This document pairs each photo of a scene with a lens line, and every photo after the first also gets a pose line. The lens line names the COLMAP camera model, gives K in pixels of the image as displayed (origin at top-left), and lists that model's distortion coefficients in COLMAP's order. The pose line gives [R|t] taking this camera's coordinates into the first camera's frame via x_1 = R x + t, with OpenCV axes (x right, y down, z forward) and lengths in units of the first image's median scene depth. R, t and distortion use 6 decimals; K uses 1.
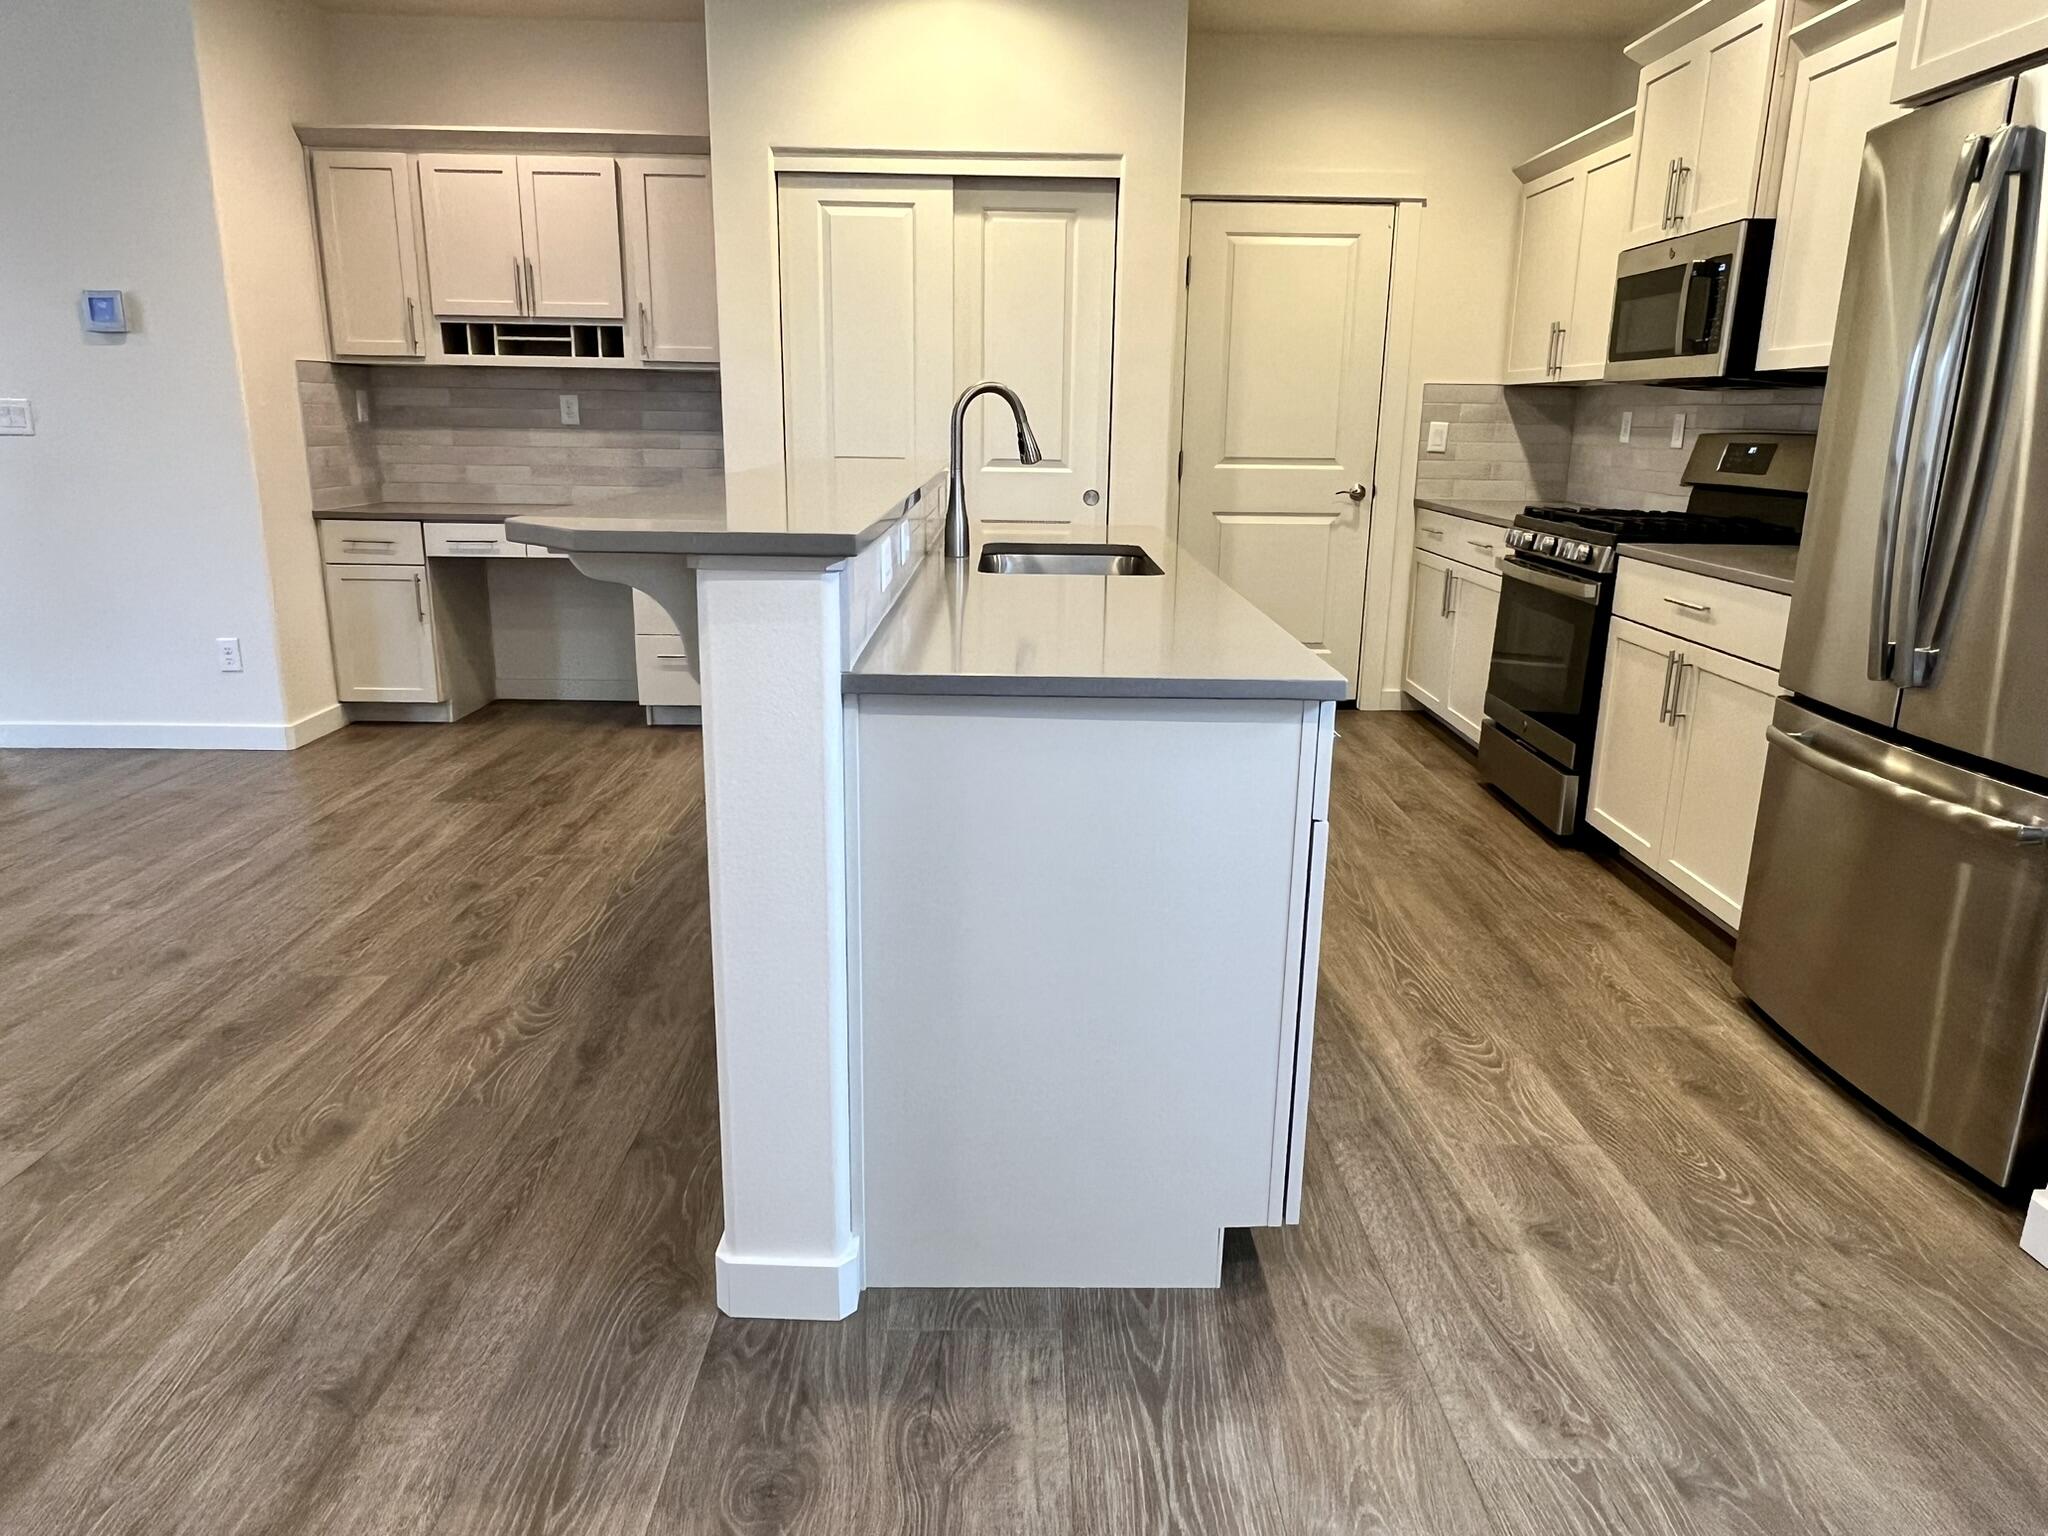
lens RADIAL K [[1330.9, 0, 1032.6], [0, 1330.9, 770.4], [0, 0, 1]] dist [0.004174, -0.011752]
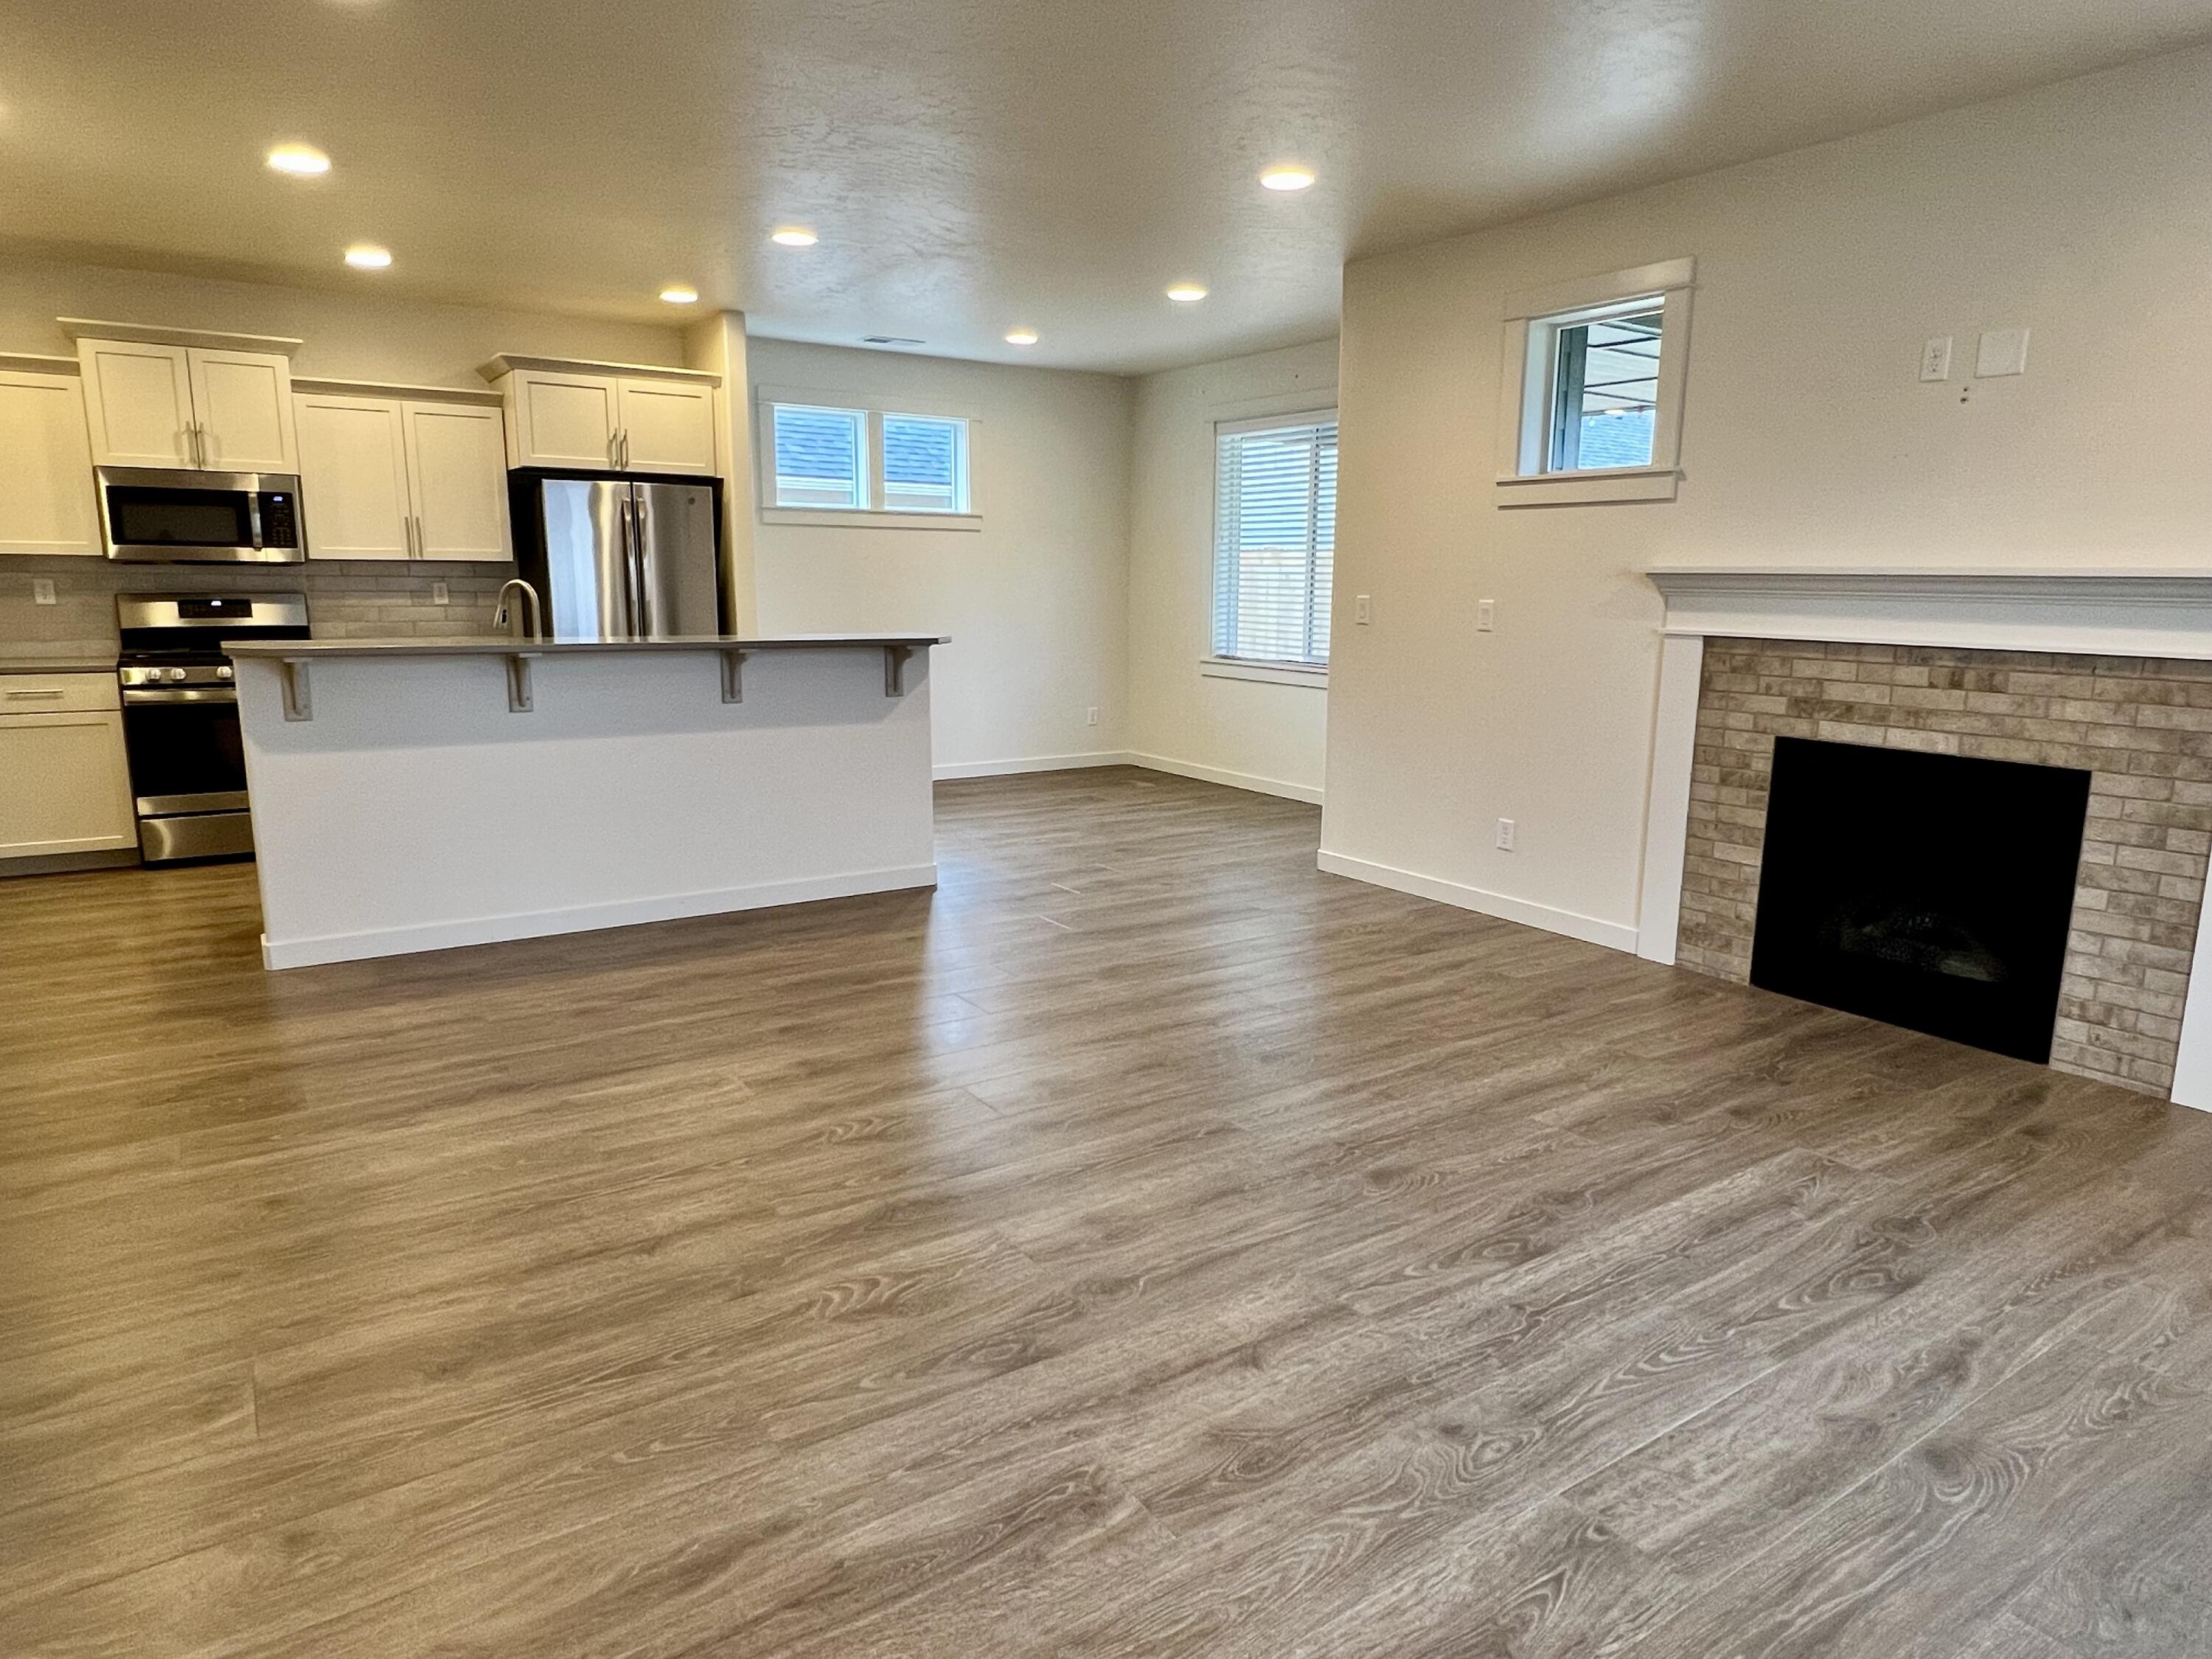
lens RADIAL K [[1338.4, 0, 1117.3], [0, 1338.4, 830.8], [0, 0, 1]] dist [0.001387, -0.004742]
pose [[-0.552295, -0.180625, 0.813846, -1.222853], [0.191465, 0.922665, 0.334709, -0.277143], [-0.811364, 0.340681, -0.475000, 0.851809]]
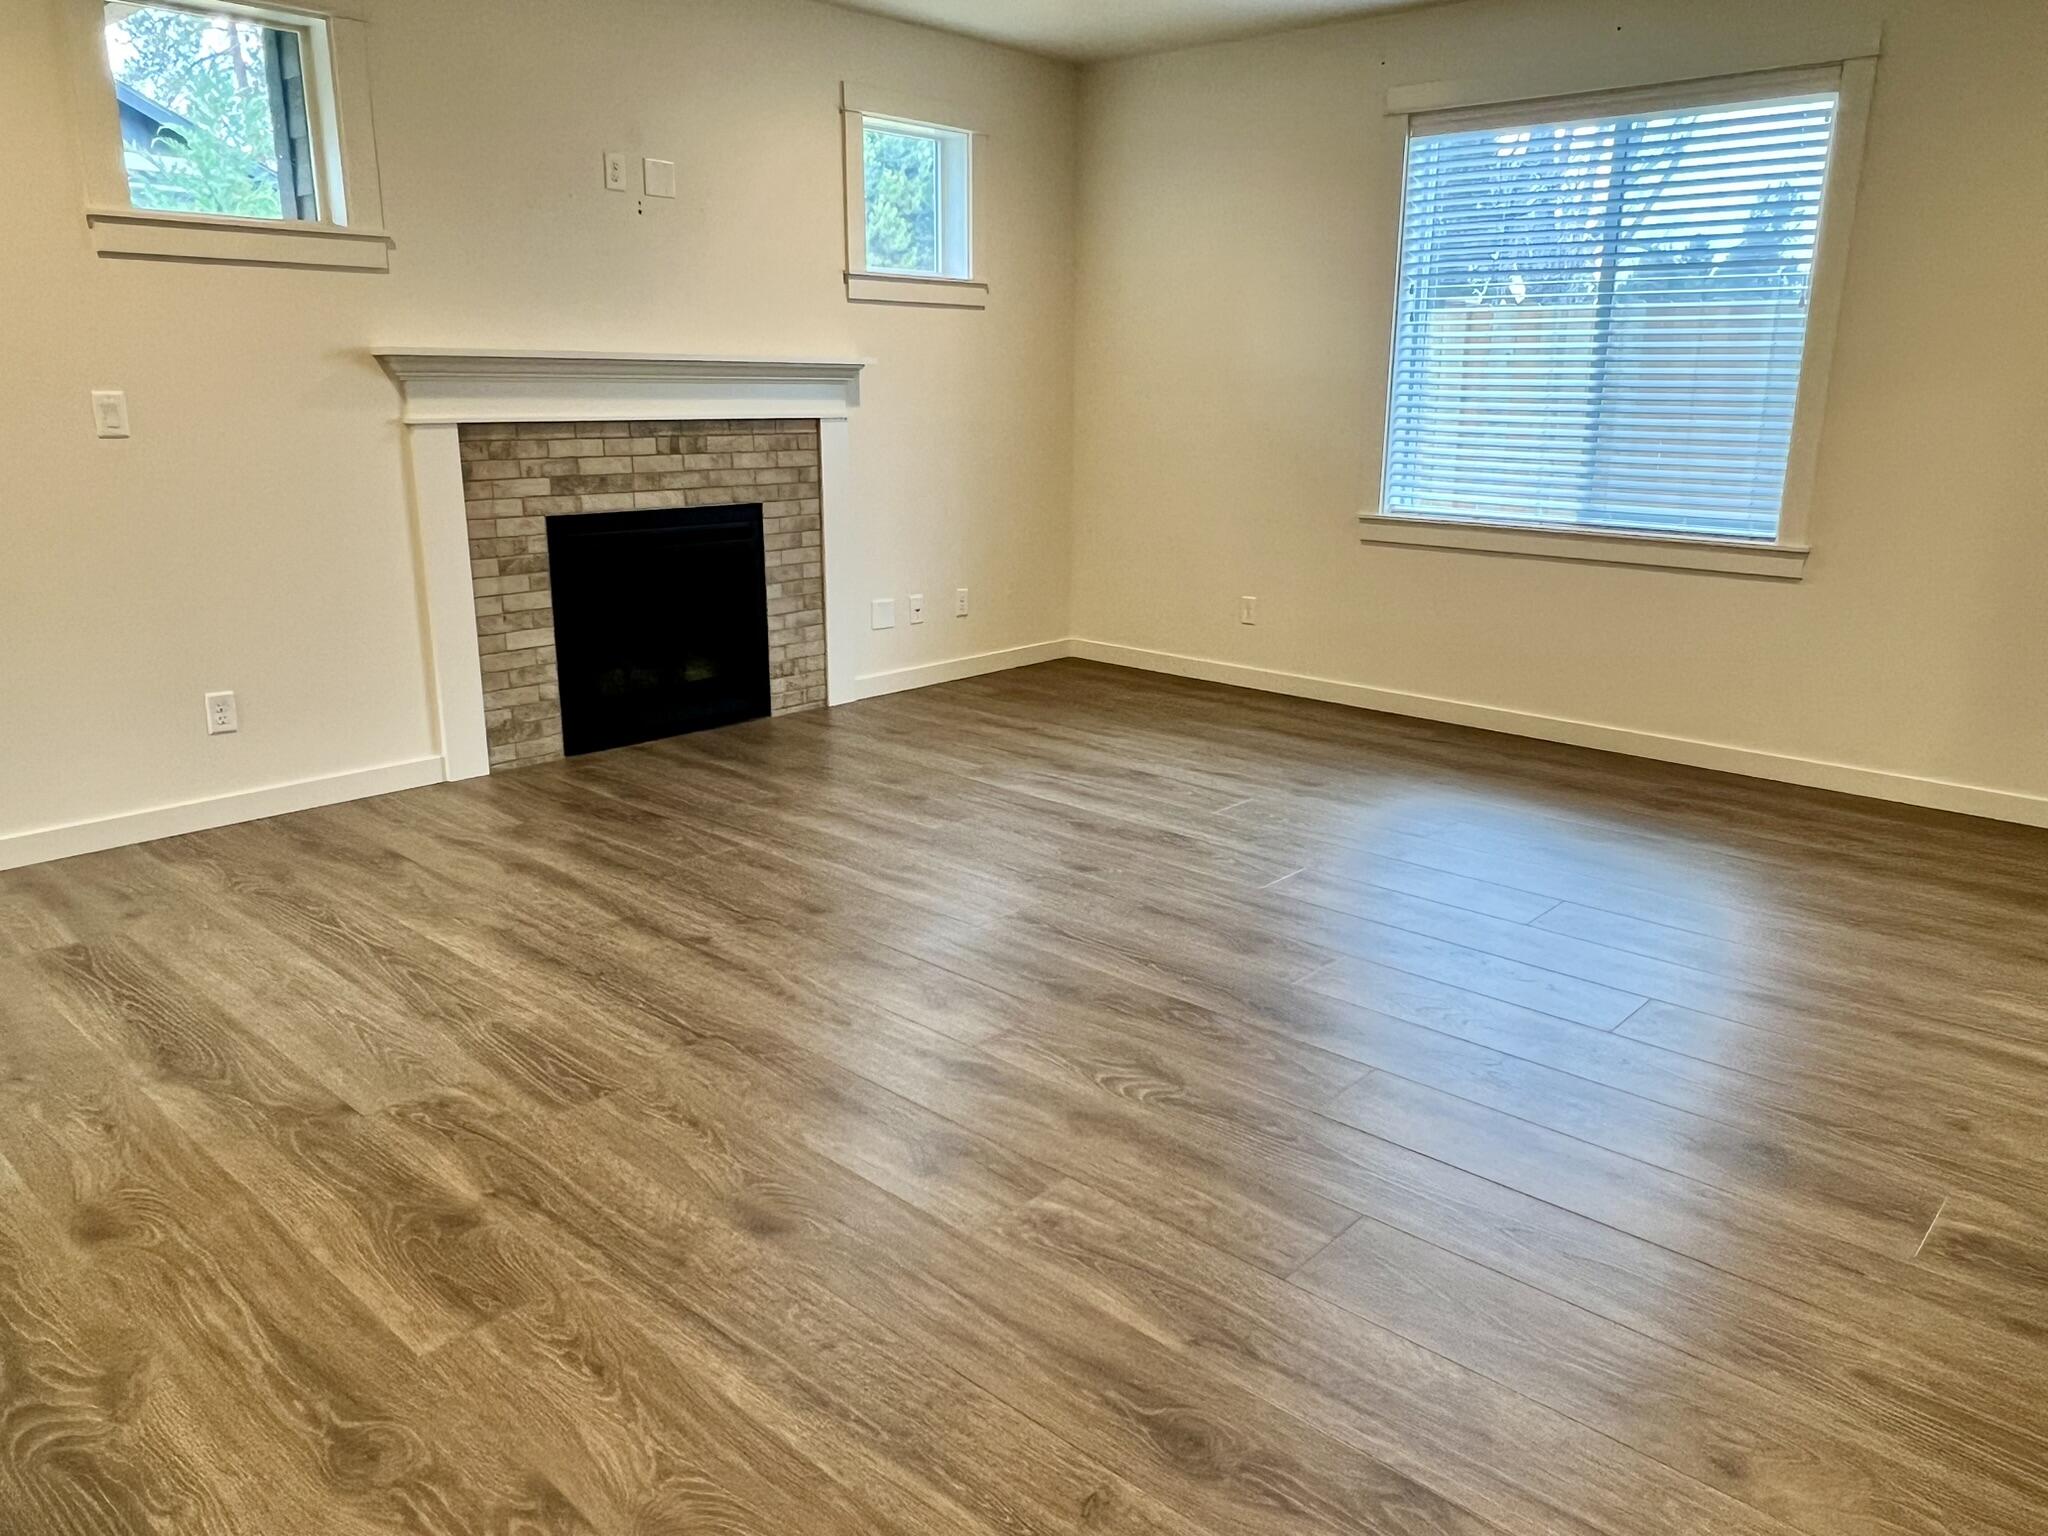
lens RADIAL K [[1438.5, 0, 1054.4], [0, 1438.5, 763.3], [0, 0, 1]] dist [-0.005502, 0.000518]
pose [[-0.676911, 0.165518, -0.717214, -0.156786], [-0.208965, 0.891085, 0.402865, -0.275318], [0.705780, 0.422576, -0.568598, 0.944148]]
